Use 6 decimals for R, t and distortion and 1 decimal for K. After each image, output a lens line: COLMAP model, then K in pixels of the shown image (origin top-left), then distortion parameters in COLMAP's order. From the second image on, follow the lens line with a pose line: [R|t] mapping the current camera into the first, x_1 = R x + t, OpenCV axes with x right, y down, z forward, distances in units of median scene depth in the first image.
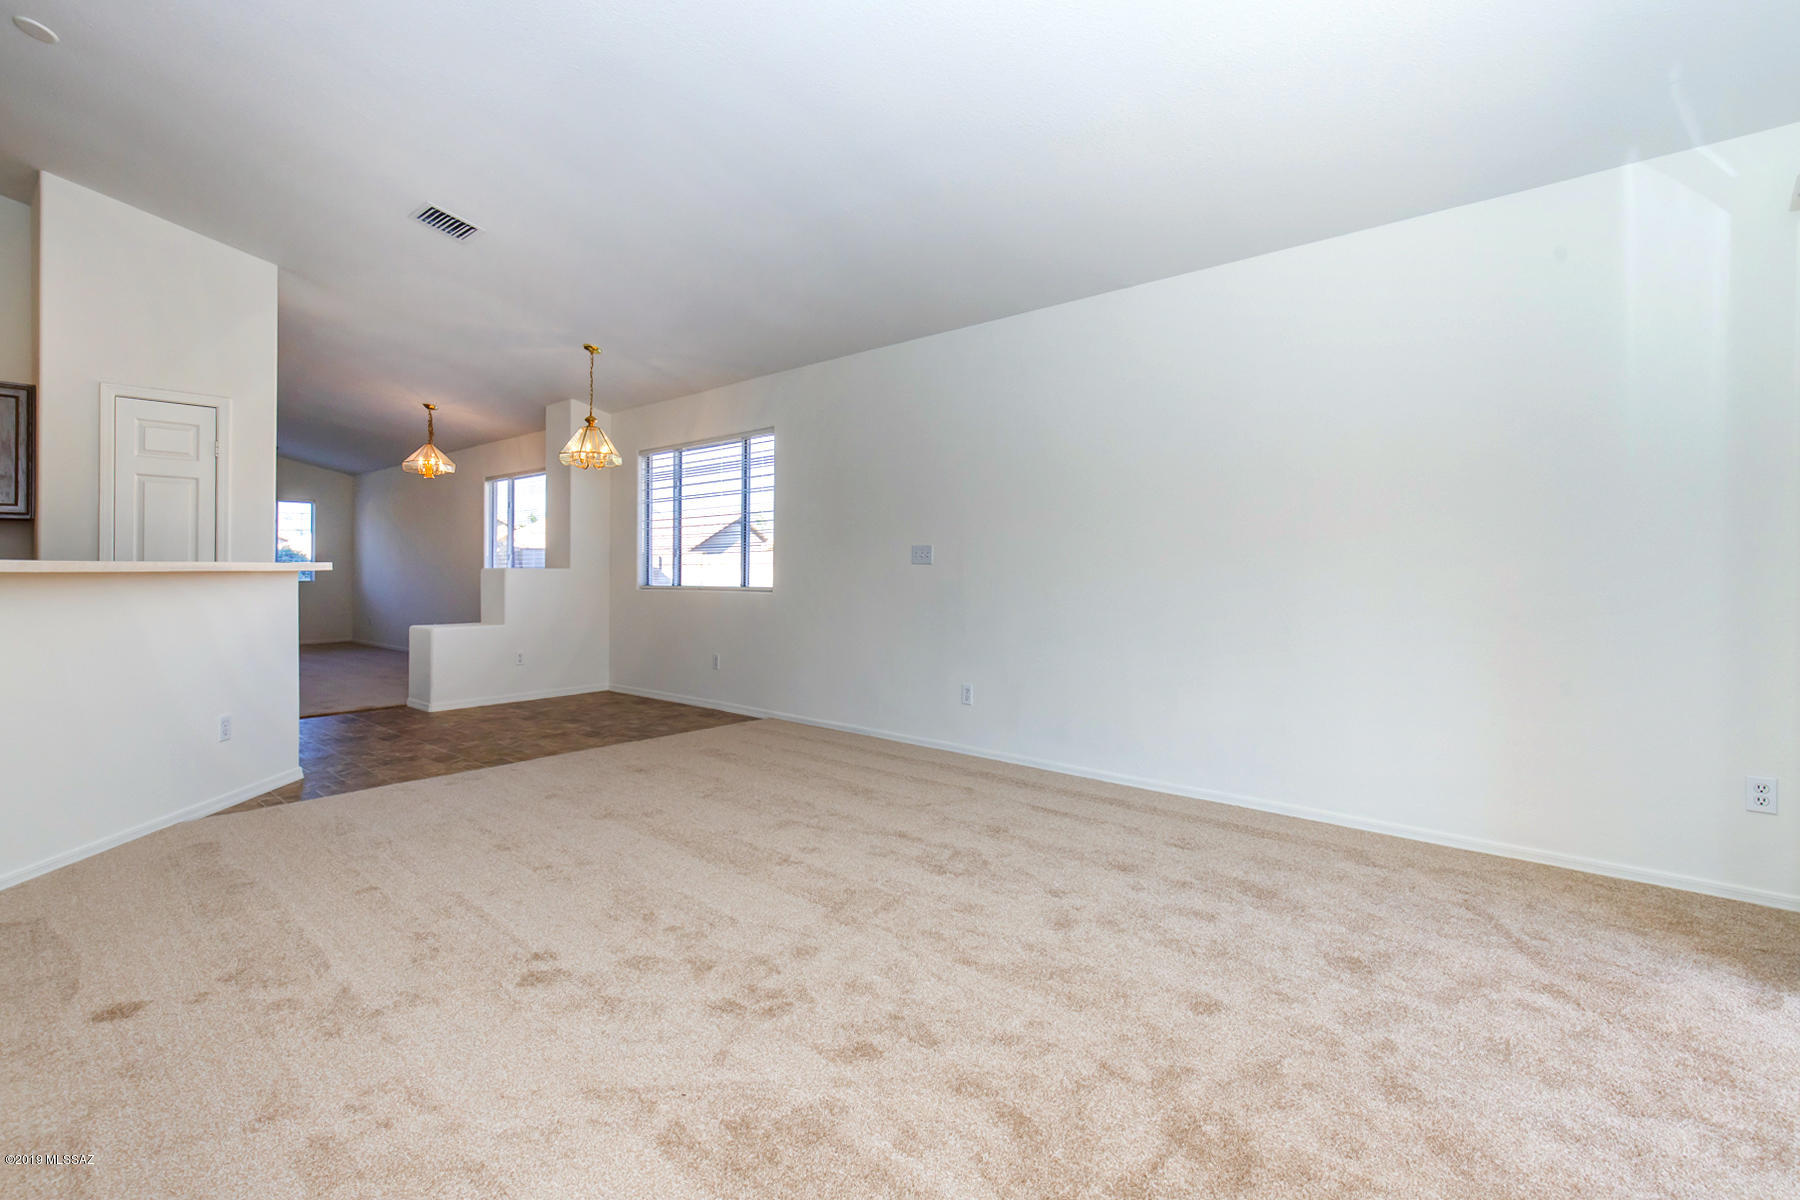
lens RADIAL K [[827.6, 0, 873.4], [0, 827.6, 541.2], [0, 0, 1]] dist [0.002274, 0.000187]
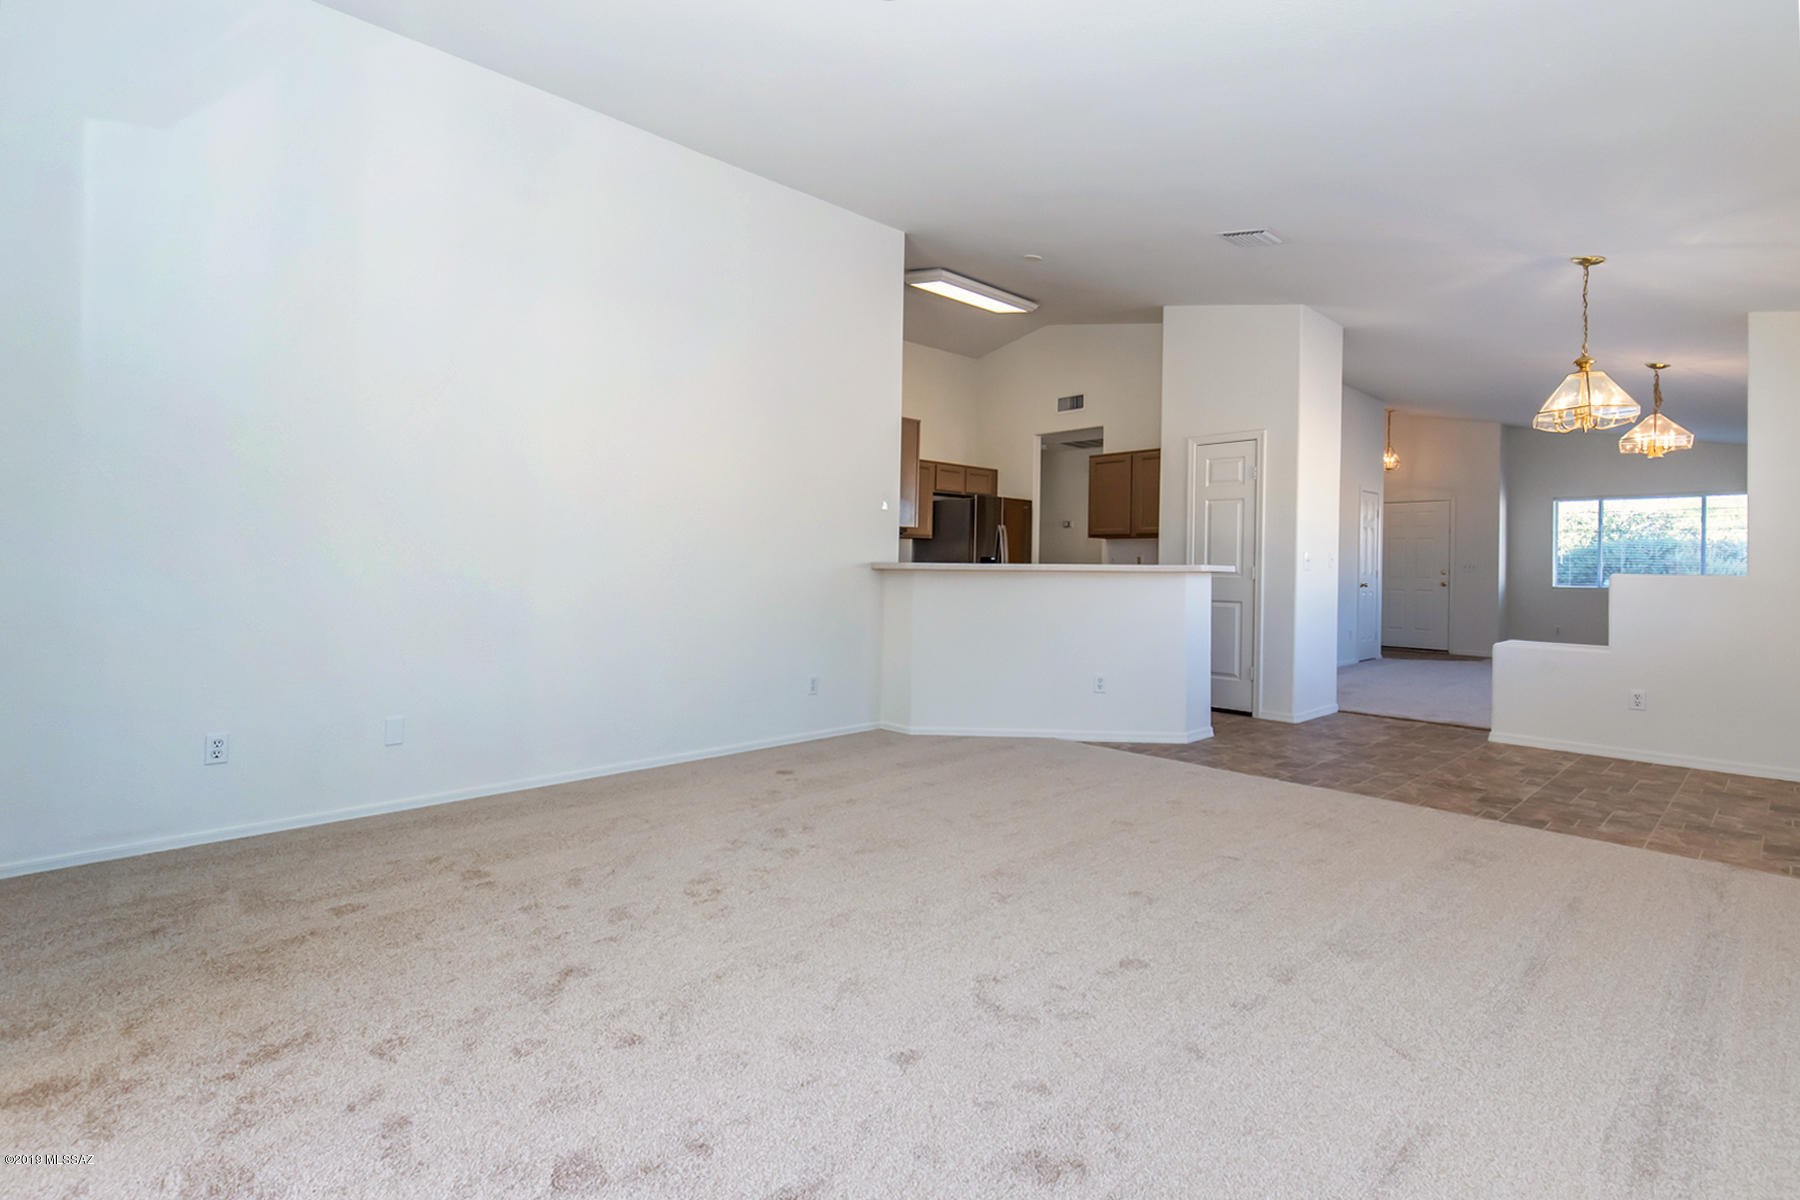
lens RADIAL K [[827.6, 0, 873.4], [0, 827.6, 541.2], [0, 0, 1]] dist [0.002274, 0.000187]
pose [[-0.091206, -0.029687, -0.995389, 0.345134], [0.023597, 0.999210, -0.031963, 0.009745], [0.995552, -0.026403, -0.090434, 0.398076]]
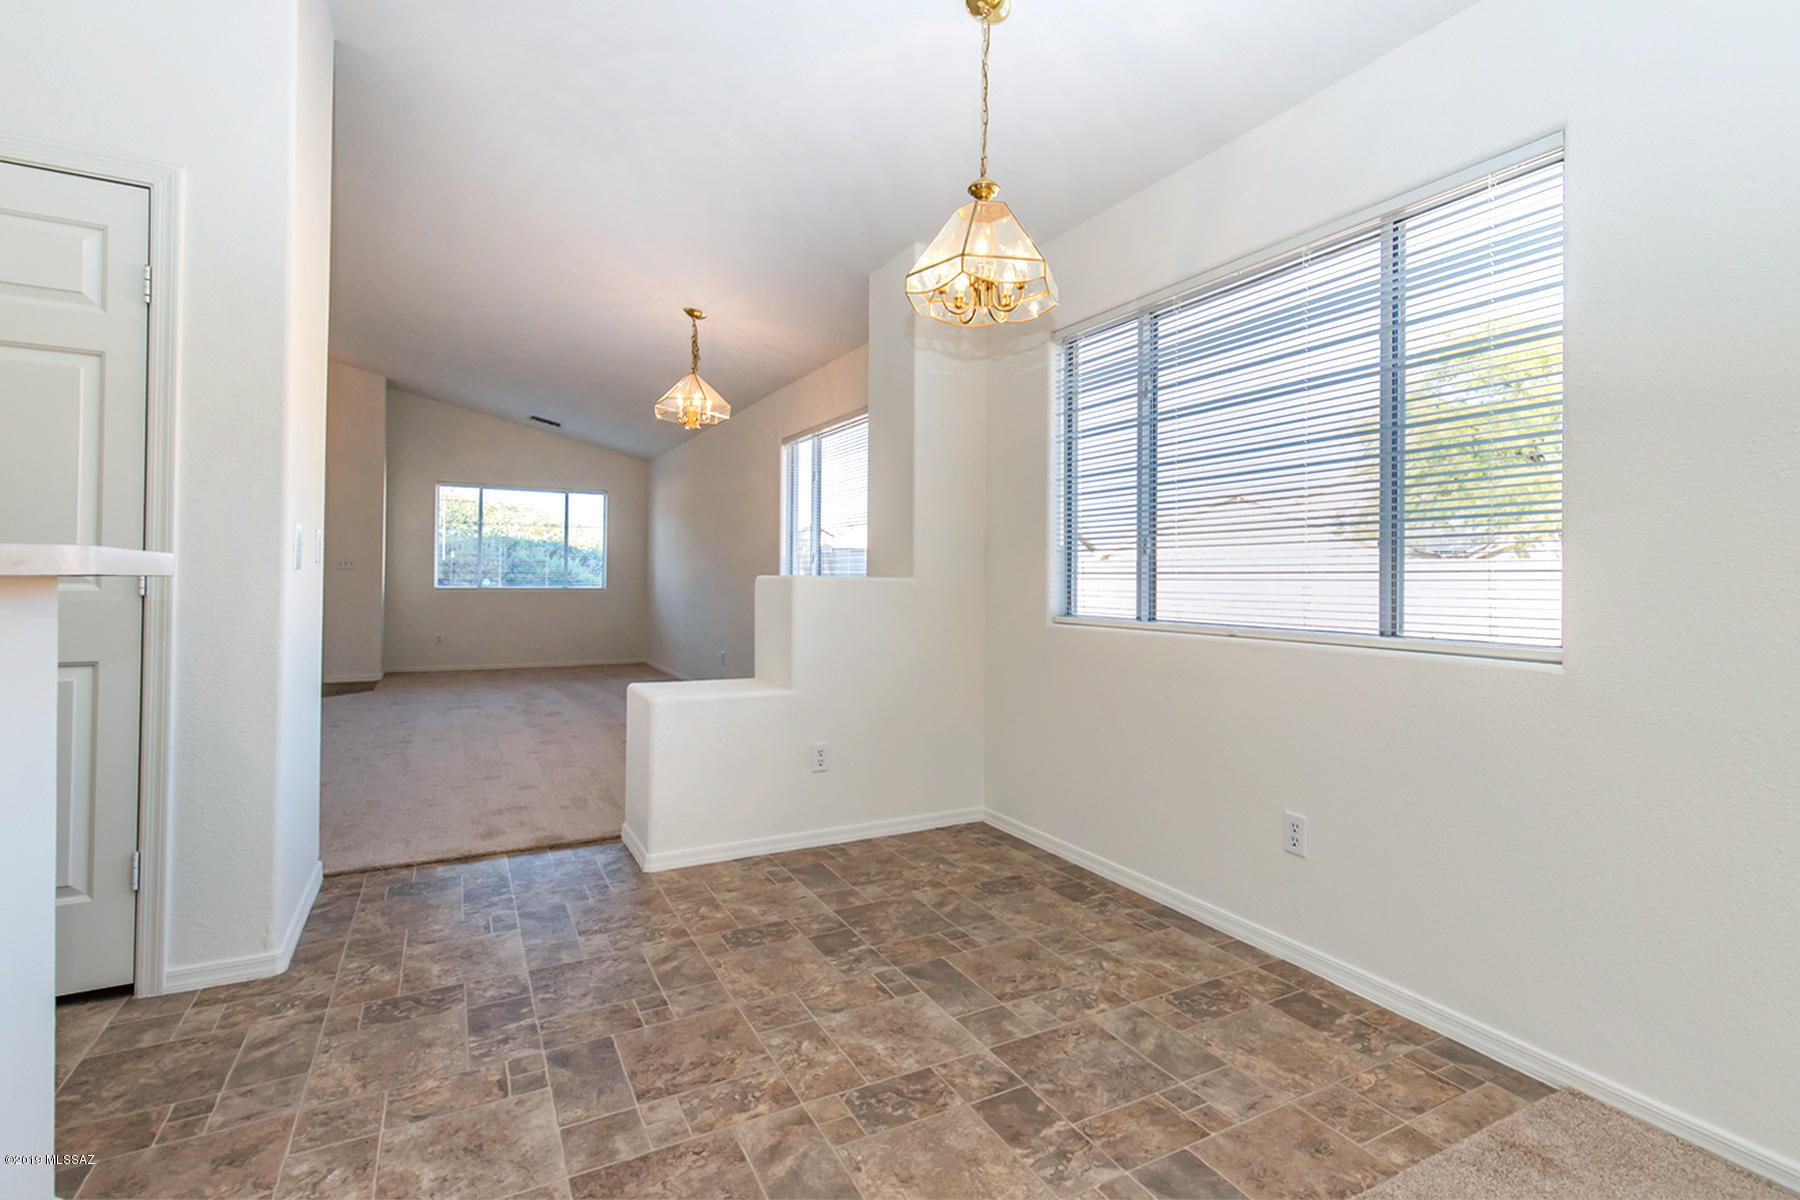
lens RADIAL K [[851.9, 0, 901.4], [0, 851.9, 575.5], [0, 0, 1]] dist [0.004394, 0.000198]
pose [[0.943938, 0.011670, -0.329915, -0.205271], [-0.002956, 0.999634, 0.026901, 0.018211], [0.330108, -0.024418, 0.943627, 0.517873]]
